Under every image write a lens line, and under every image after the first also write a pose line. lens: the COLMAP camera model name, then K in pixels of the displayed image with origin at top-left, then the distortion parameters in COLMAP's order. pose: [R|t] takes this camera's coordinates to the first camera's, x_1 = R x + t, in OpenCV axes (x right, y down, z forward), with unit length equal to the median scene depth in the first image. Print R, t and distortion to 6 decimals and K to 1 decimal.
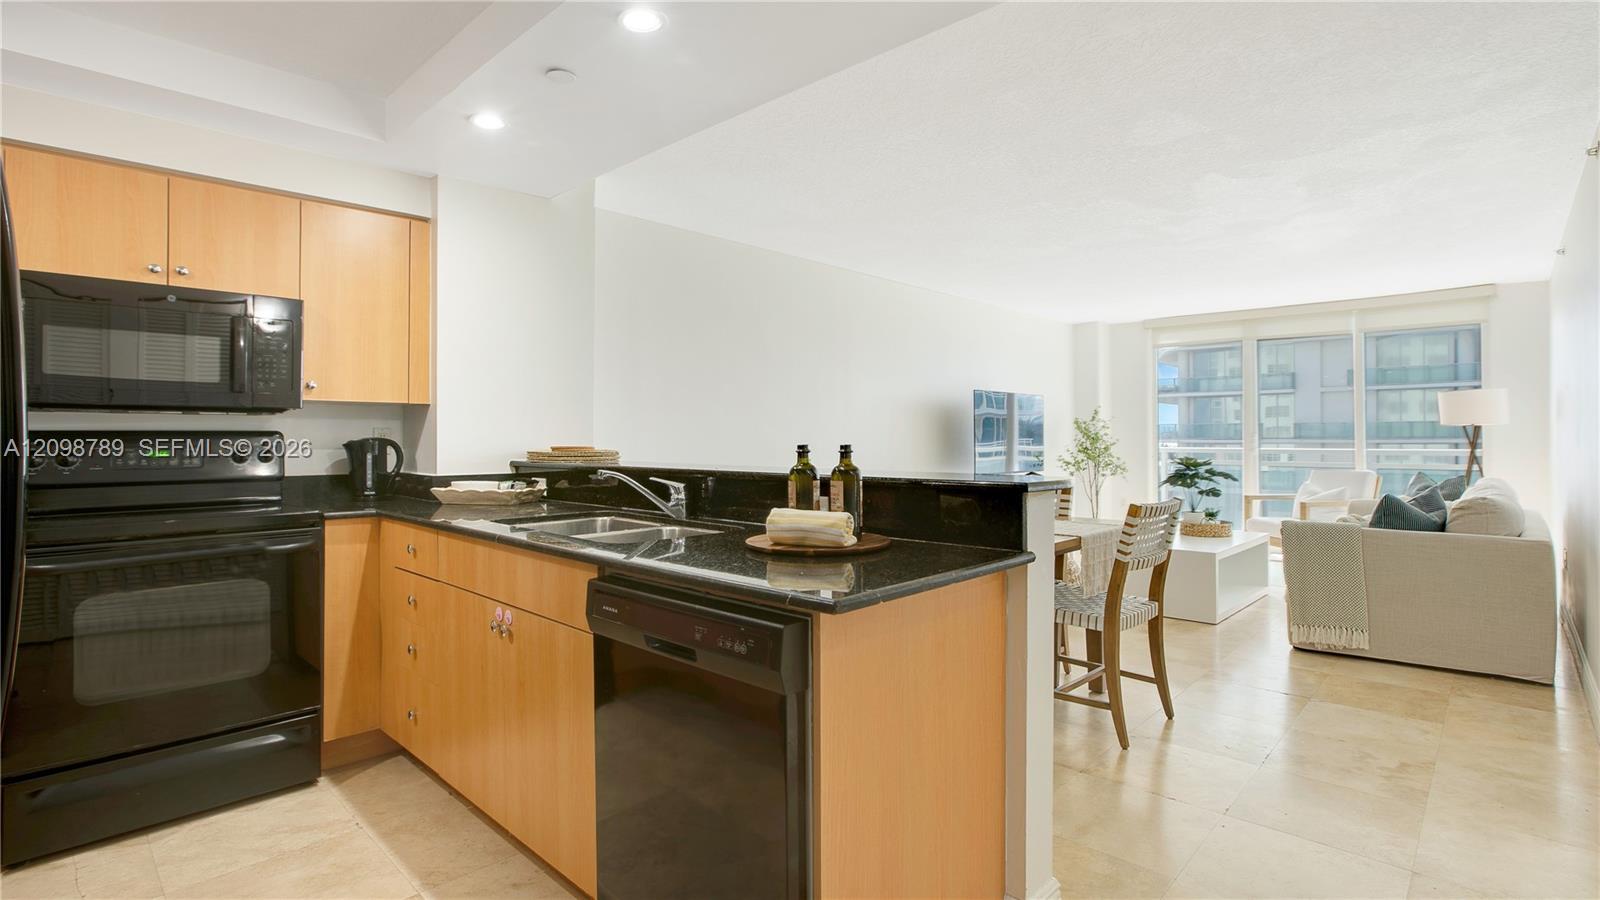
lens RADIAL K [[758.1, 0, 788.0], [0, 758.1, 423.3], [0, 0, 1]] dist [-0.040773, 0.004072]
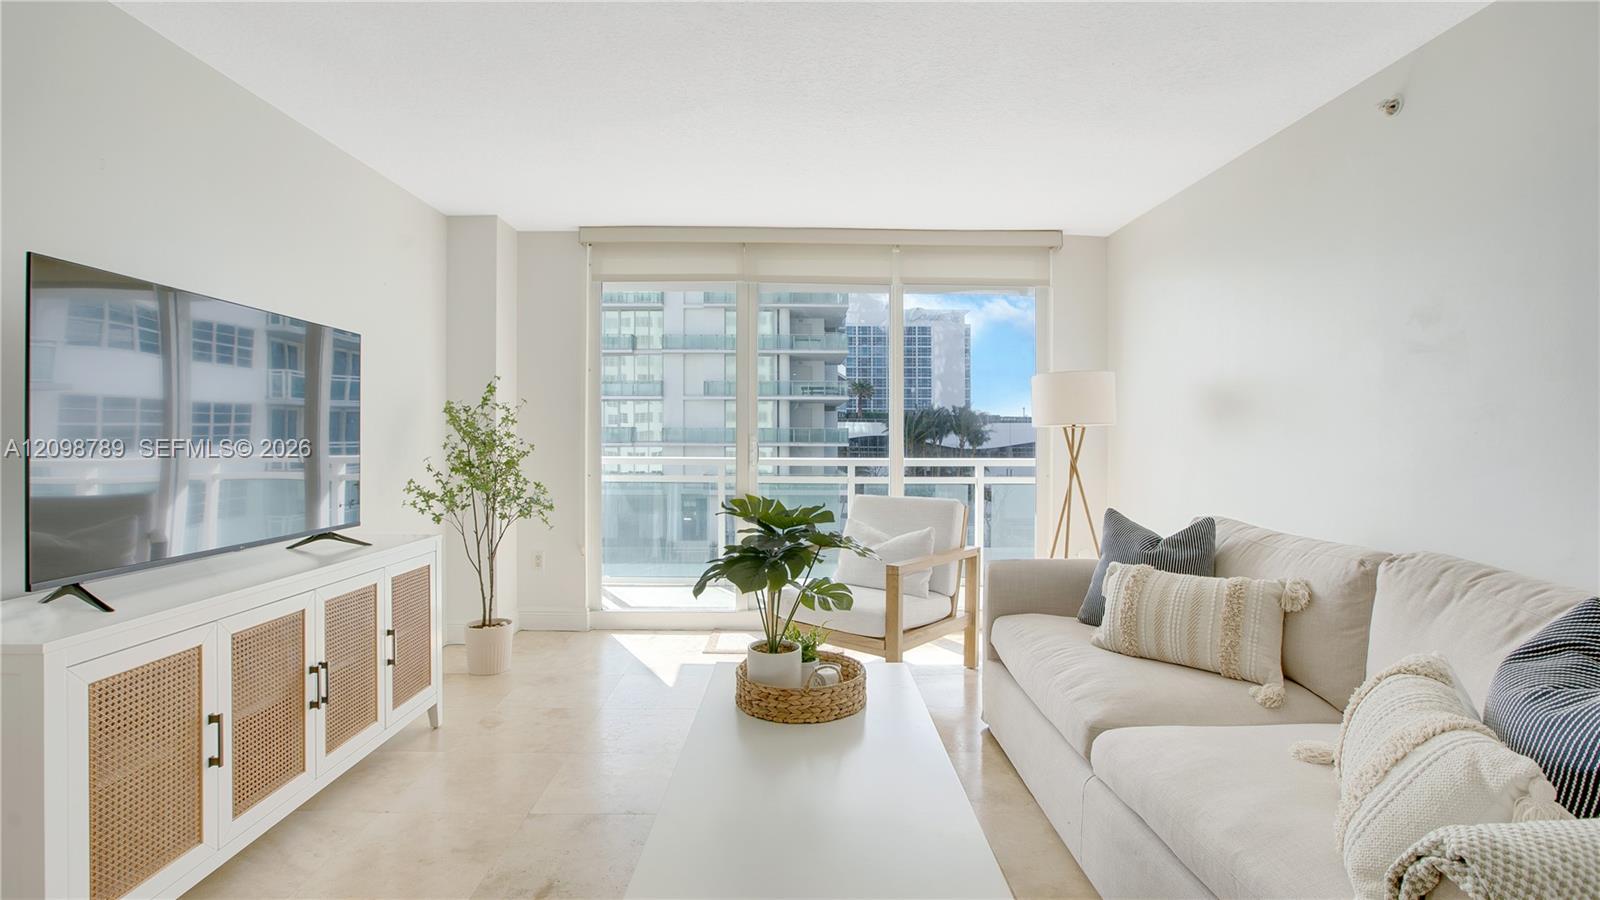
lens RADIAL K [[758.1, 0, 778.8], [0, 758.1, 440.8], [0, 0, 1]] dist [-0.040773, 0.004072]
pose [[0.719490, 0.003175, 0.694496, 0.205981], [-0.016999, 0.999770, 0.013040, 0.009333], [-0.694295, -0.021188, 0.719379, 0.521258]]
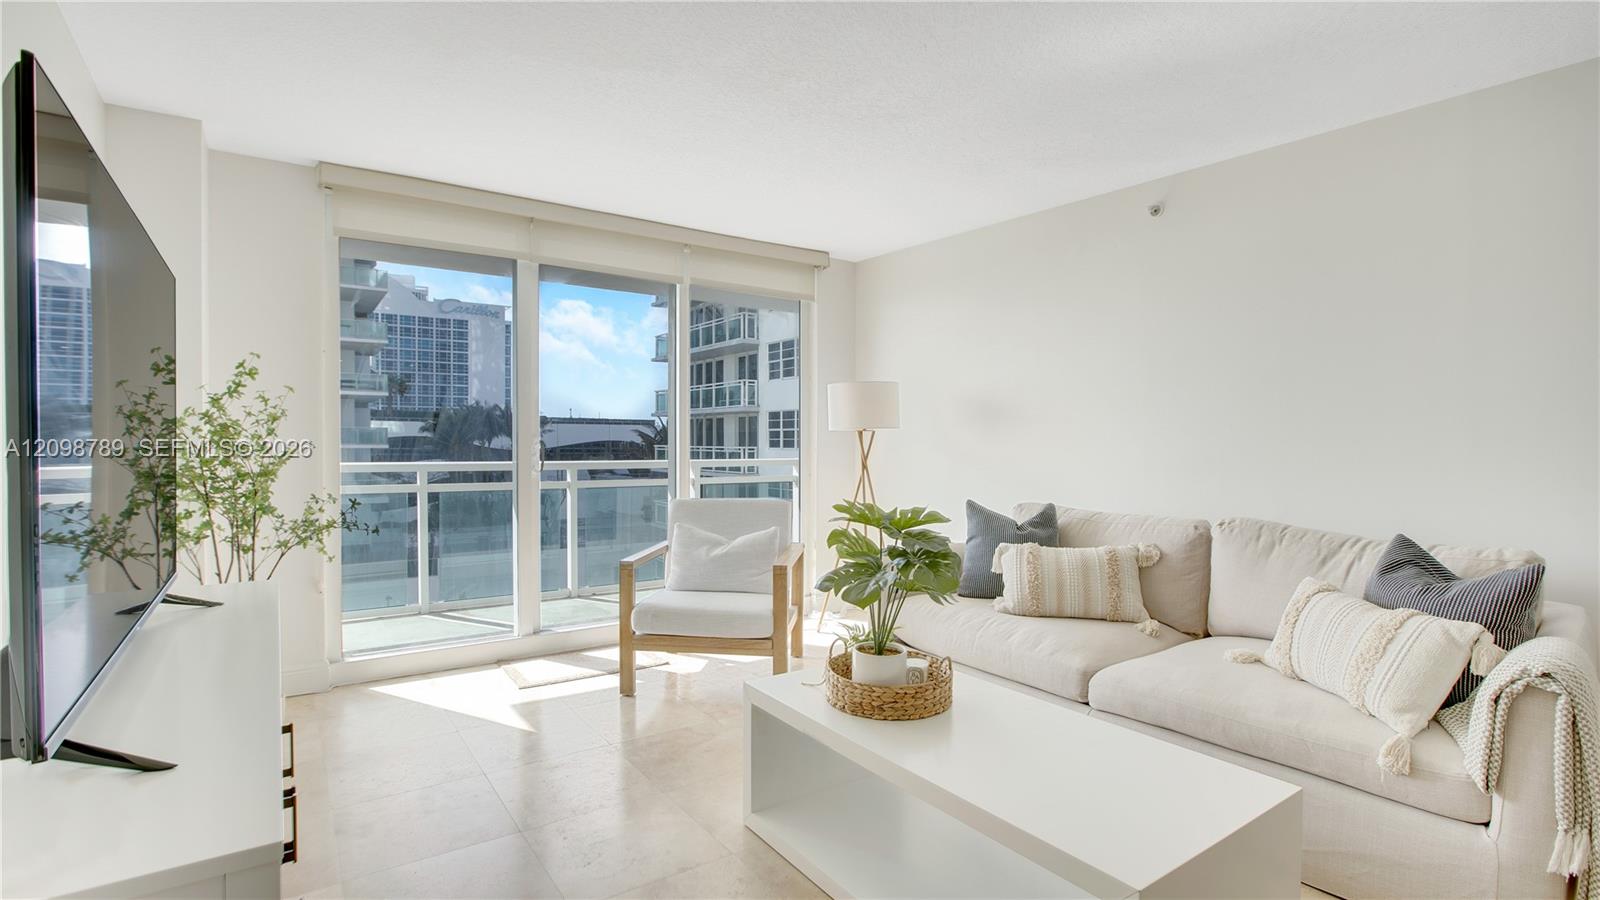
lens RADIAL K [[758.1, 0, 796.3], [0, 758.1, 447.8], [0, 0, 1]] dist [-0.040773, 0.004072]
pose [[0.186741, -0.004095, 0.982401, 0.119577], [-0.021751, 0.999729, 0.008301, 0.012713], [-0.982168, -0.022918, 0.186602, 0.698011]]
